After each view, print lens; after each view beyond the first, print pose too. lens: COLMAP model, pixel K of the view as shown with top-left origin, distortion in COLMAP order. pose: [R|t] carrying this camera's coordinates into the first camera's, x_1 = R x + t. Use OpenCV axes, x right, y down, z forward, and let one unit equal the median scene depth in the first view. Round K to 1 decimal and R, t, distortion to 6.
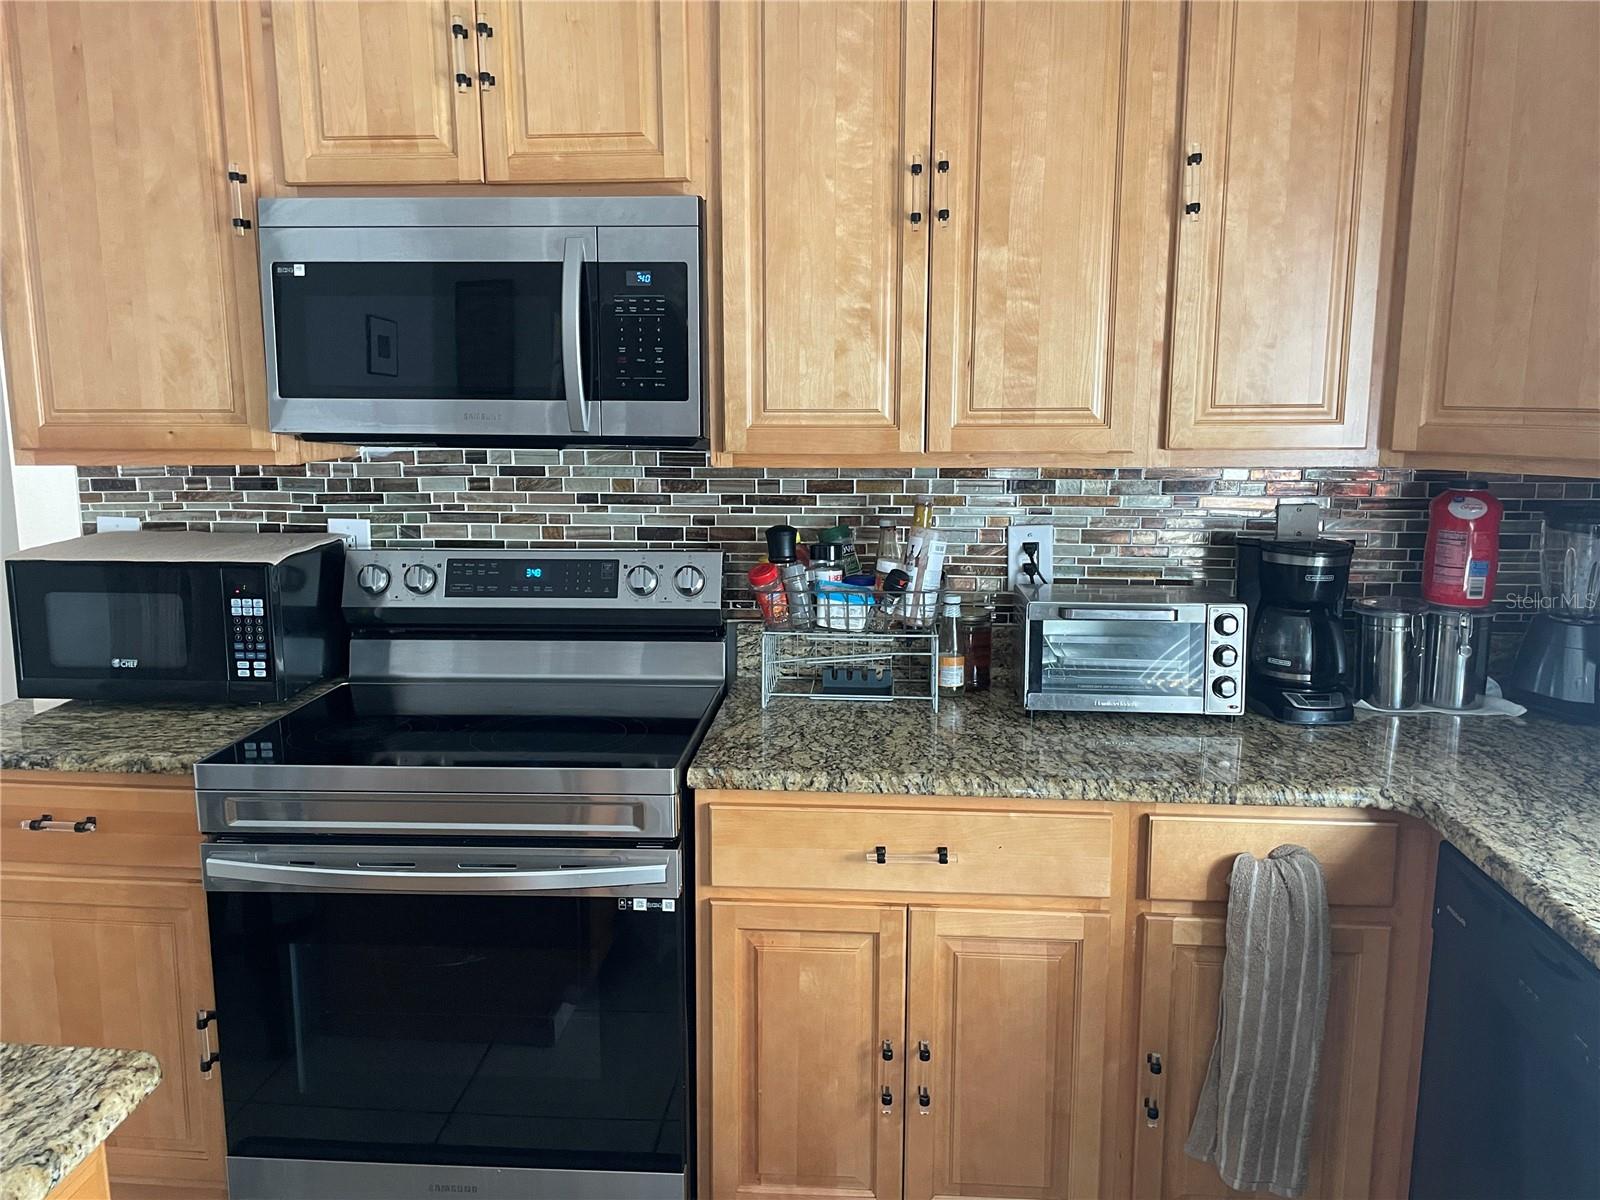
lens RADIAL K [[1217.9, 0, 797.4], [0, 1217.9, 597.0], [0, 0, 1]] dist [0.034874, -0.015972]
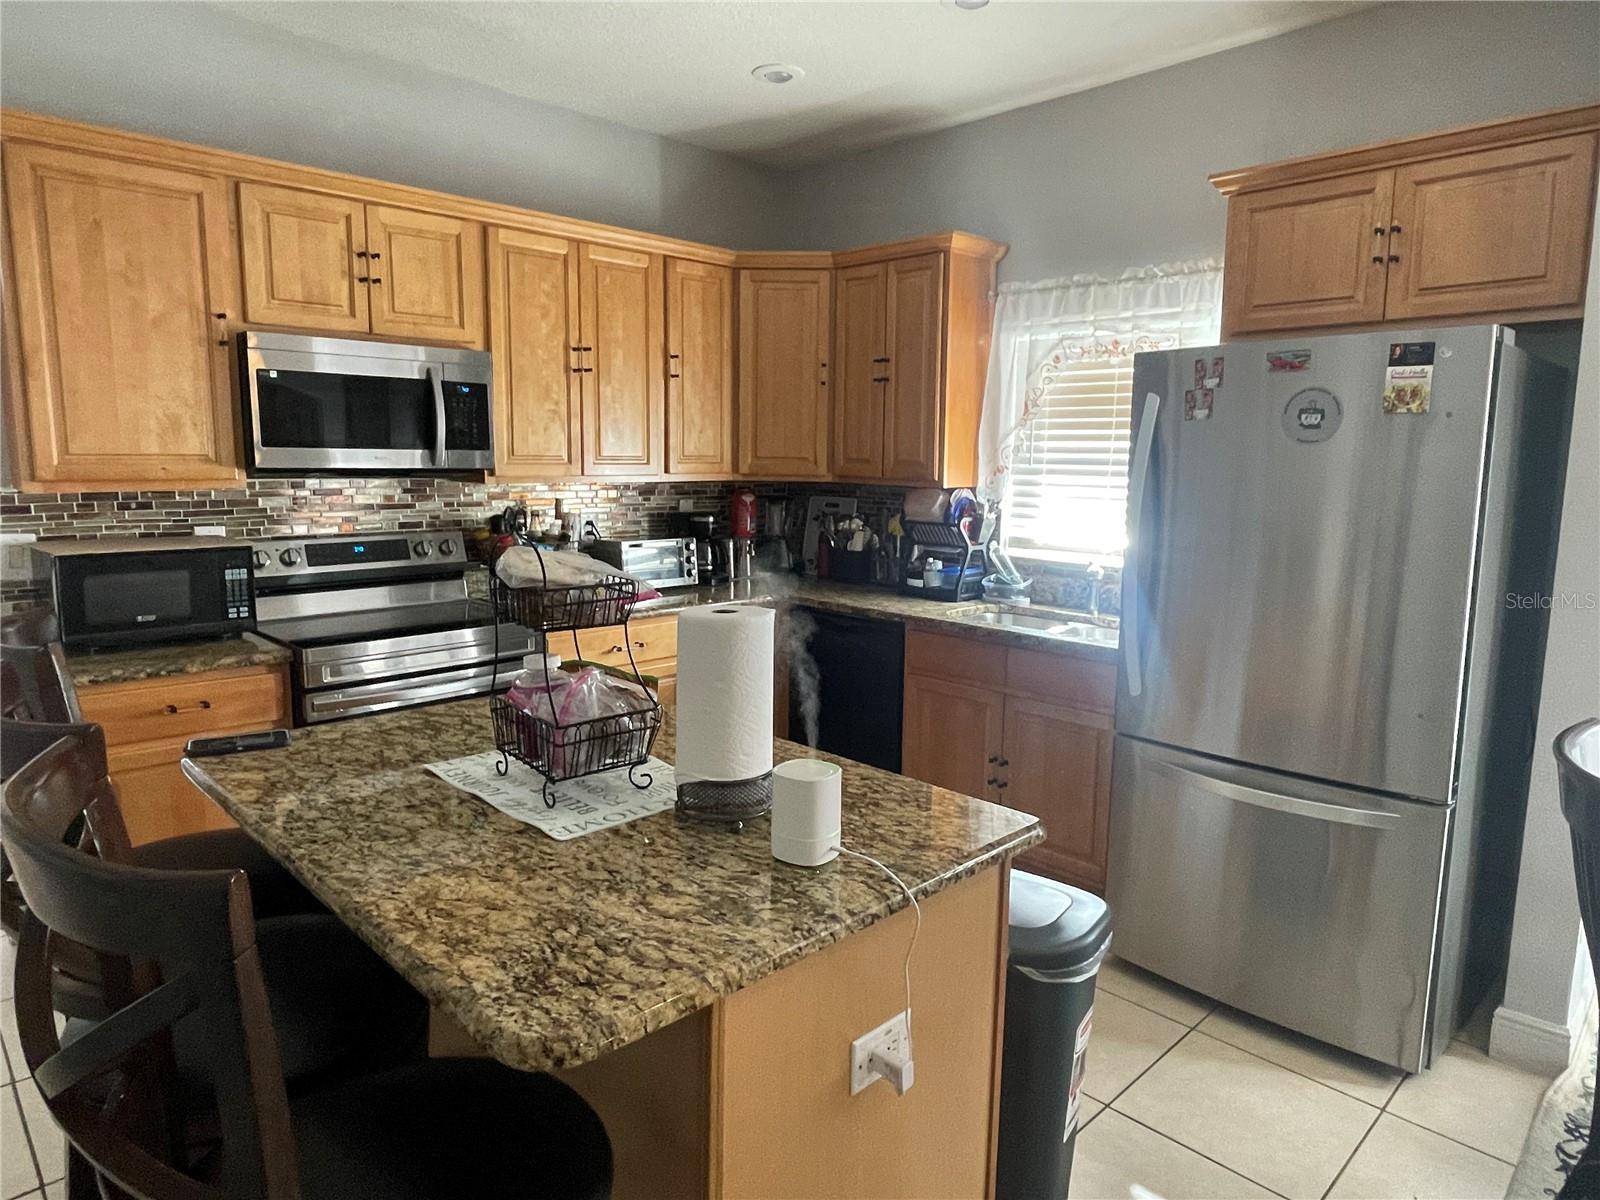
lens RADIAL K [[987.7, 0, 801.0], [0, 987.7, 599.4], [0, 0, 1]] dist [-0.005452, -0.000325]
pose [[0.657917, -0.100141, 0.746403, -0.959169], [0.118093, 0.992577, 0.029076, 0.094615], [-0.743774, 0.069016, 0.664859, -0.445863]]
